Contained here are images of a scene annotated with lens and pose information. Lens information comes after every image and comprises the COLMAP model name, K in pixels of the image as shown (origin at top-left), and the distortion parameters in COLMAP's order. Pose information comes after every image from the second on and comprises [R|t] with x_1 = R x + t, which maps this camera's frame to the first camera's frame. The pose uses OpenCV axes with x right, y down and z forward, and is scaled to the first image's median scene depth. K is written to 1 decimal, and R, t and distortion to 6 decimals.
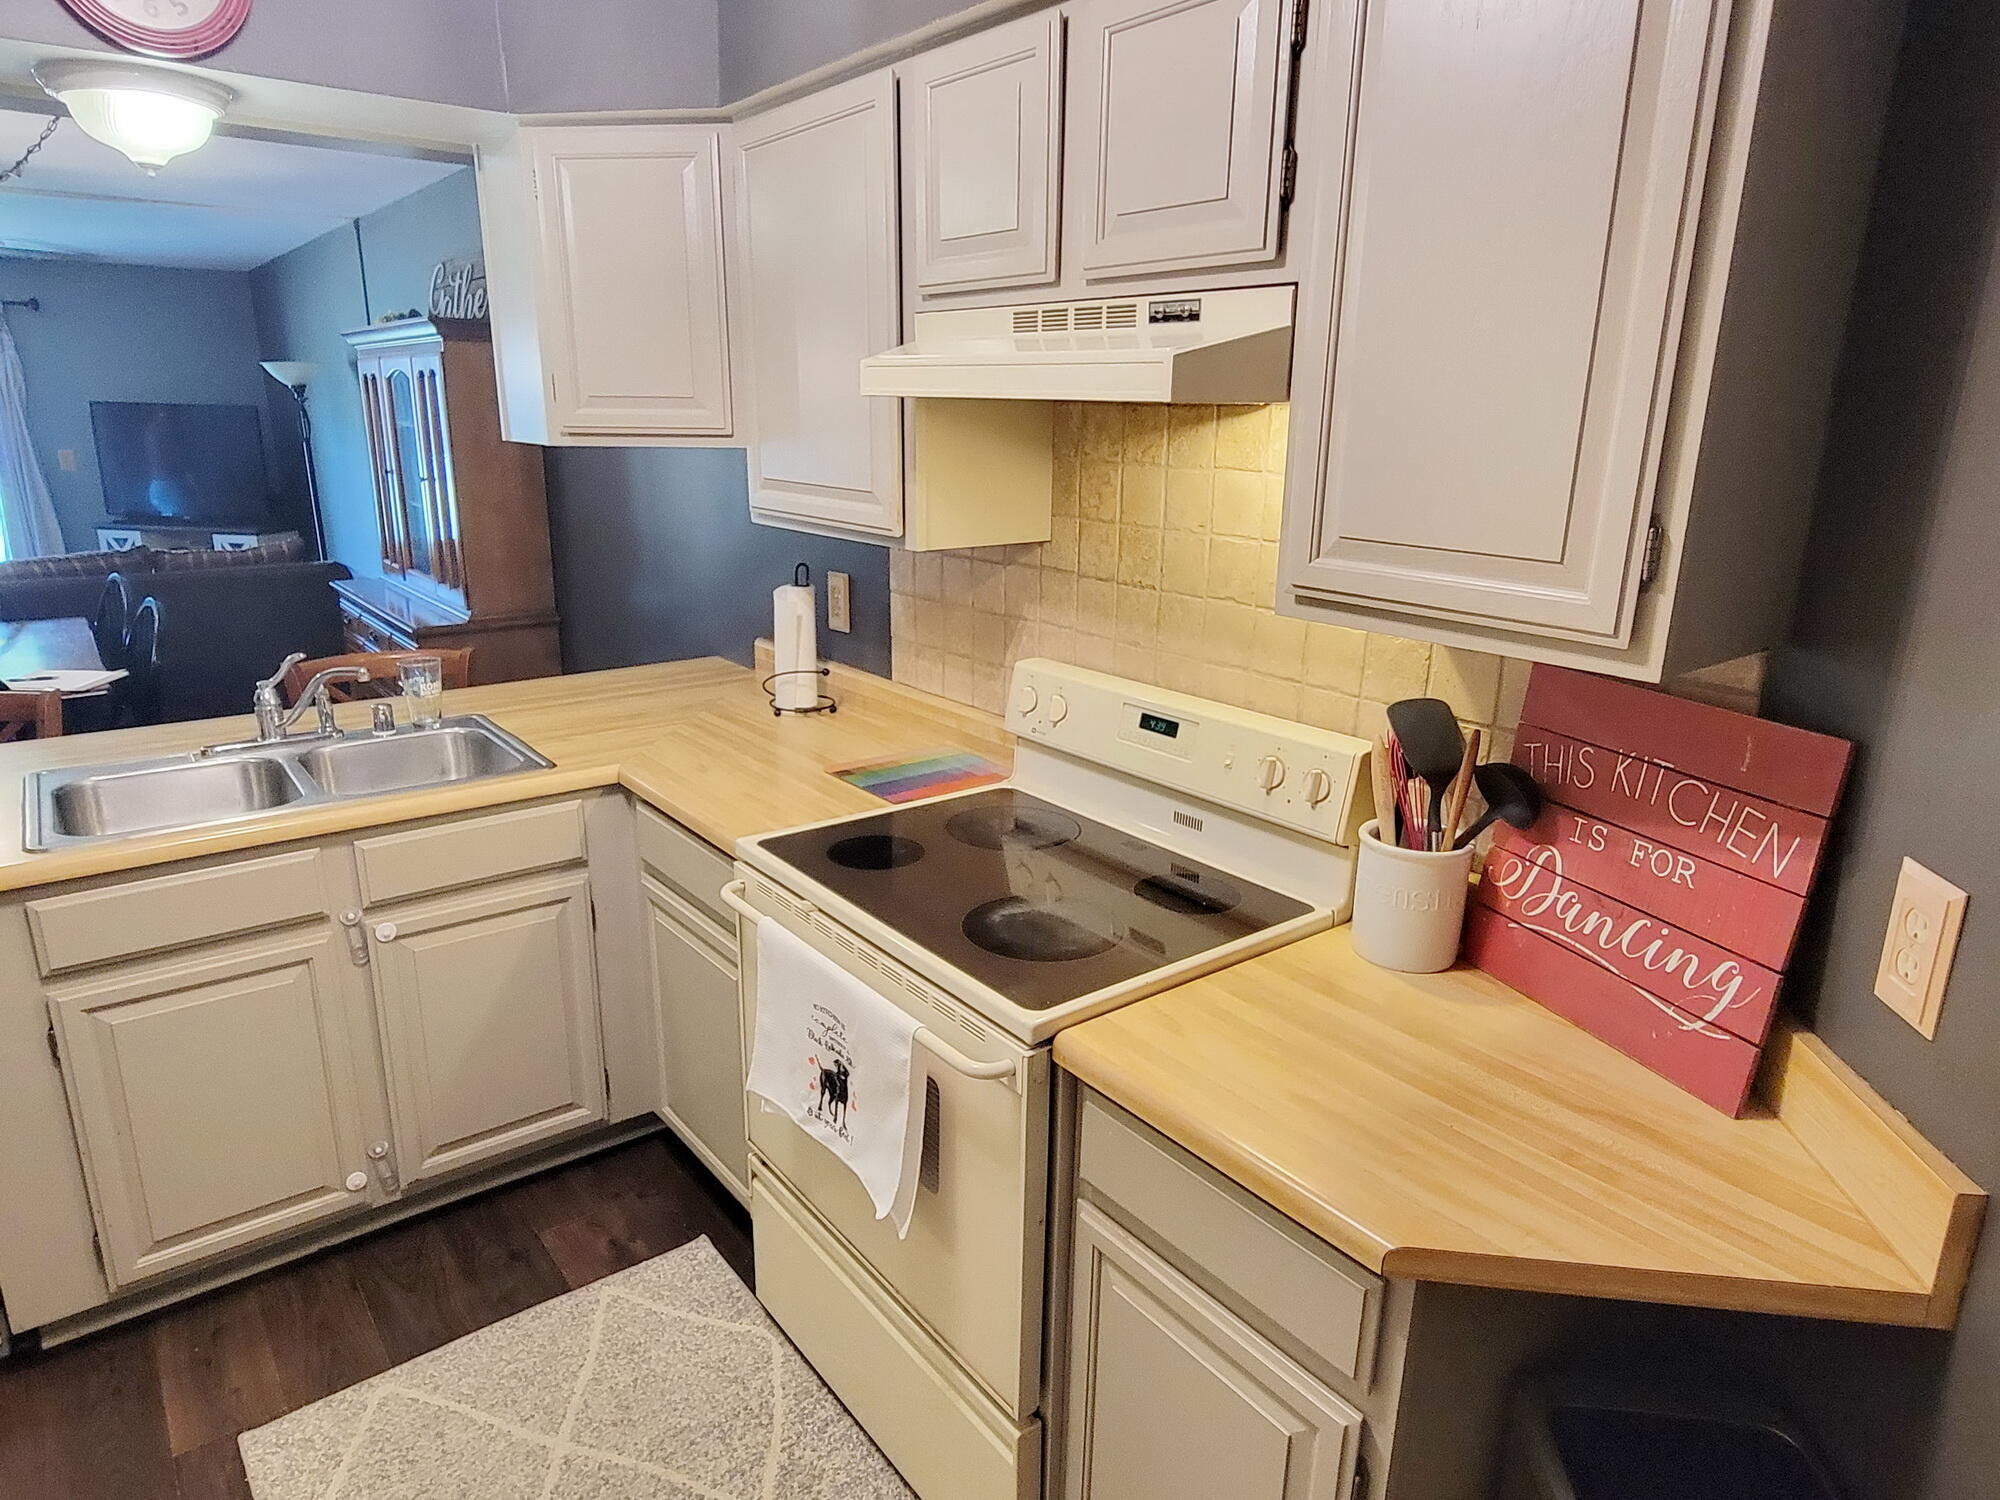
lens RADIAL K [[1176.6, 0, 990.3], [0, 1176.6, 722.5], [0, 0, 1]] dist [-0.006268, -0.000091]
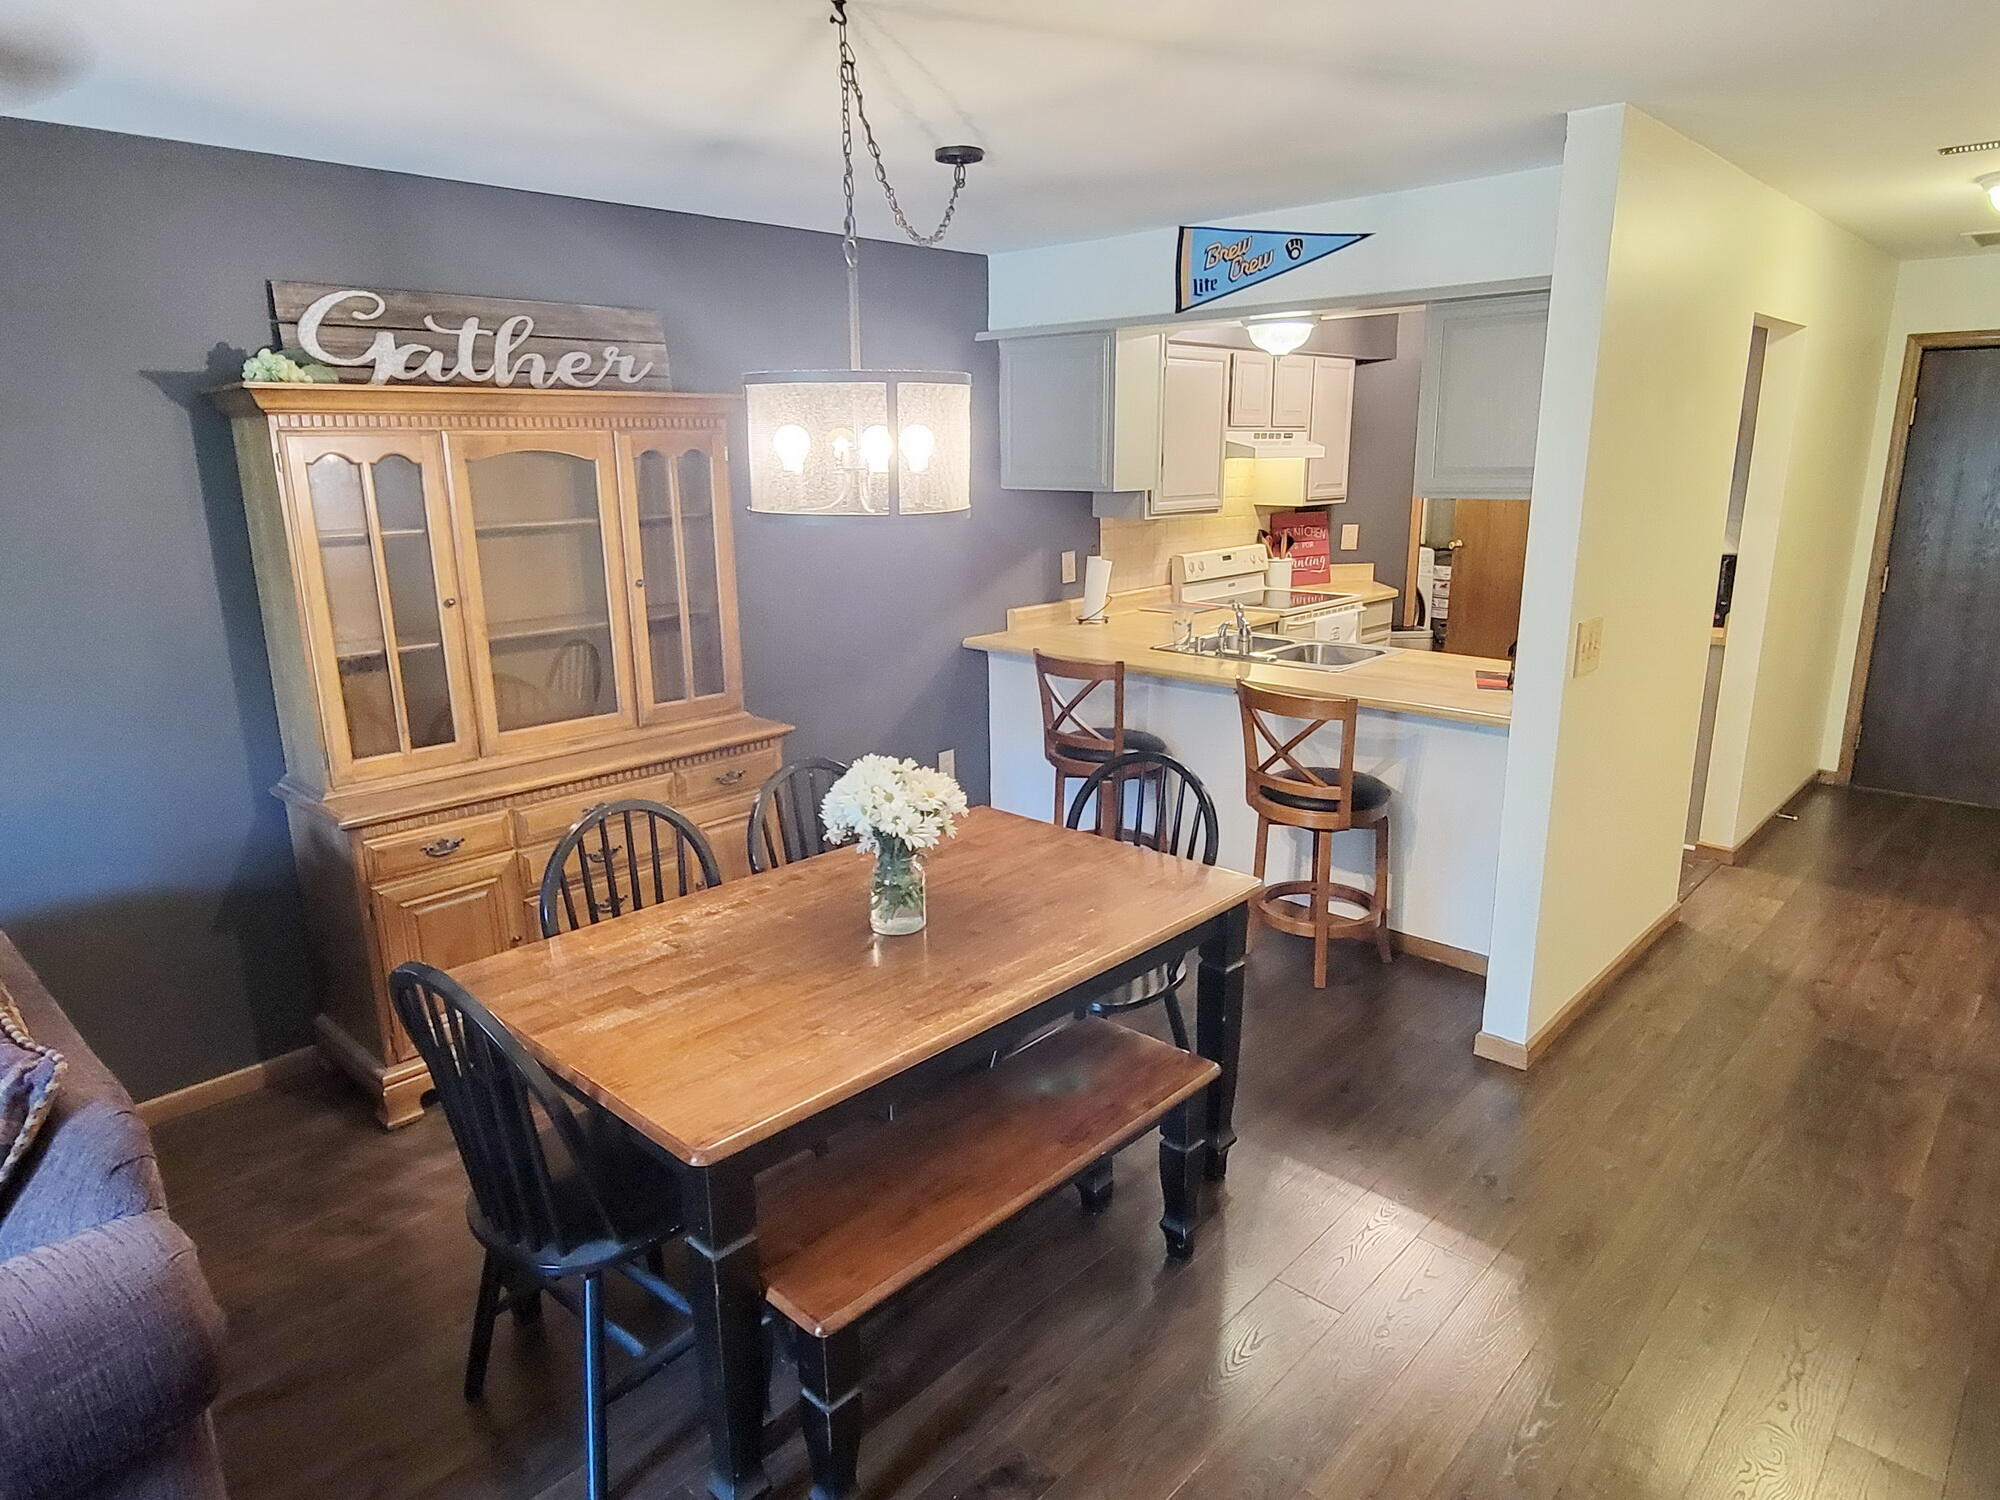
lens RADIAL K [[1176.6, 0, 990.3], [0, 1176.6, 722.5], [0, 0, 1]] dist [-0.006268, -0.000091]
pose [[-0.132802, -0.238723, 0.961964, -3.005668], [0.262073, 0.927560, 0.266365, -0.613645], [-0.955867, 0.287479, -0.060619, 1.969494]]
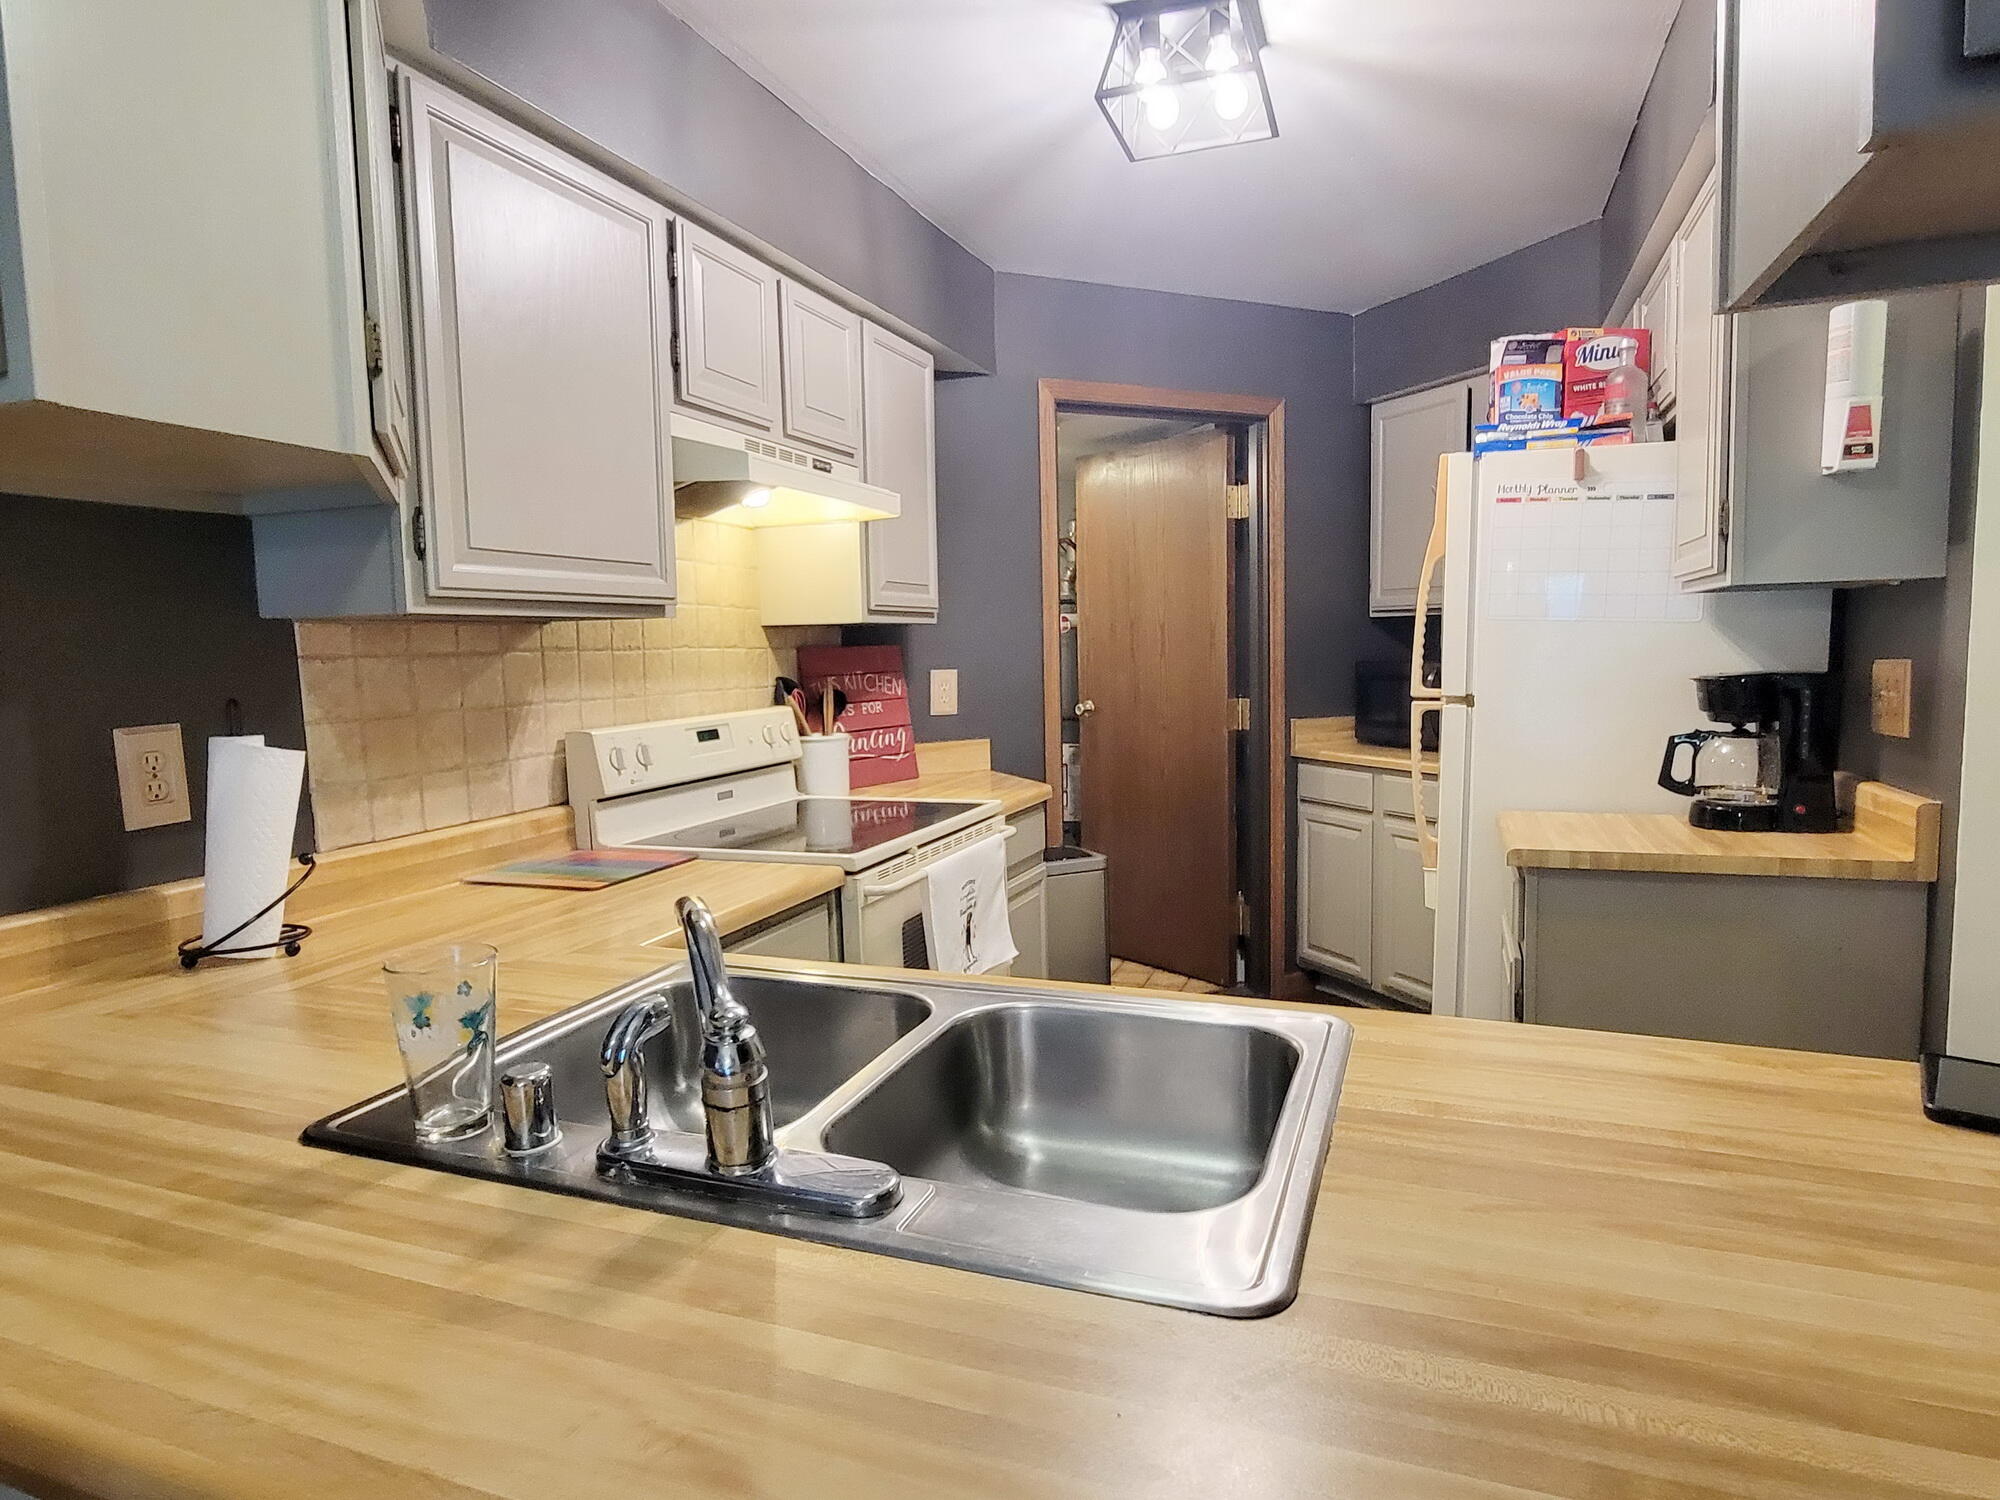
lens RADIAL K [[1176.6, 0, 990.3], [0, 1176.6, 722.5], [0, 0, 1]] dist [-0.006268, -0.000091]
pose [[-0.505674, -0.057571, 0.860802, -1.252004], [0.240845, 0.948682, 0.204931, -0.221982], [-0.828425, 0.310948, -0.465858, 1.390407]]
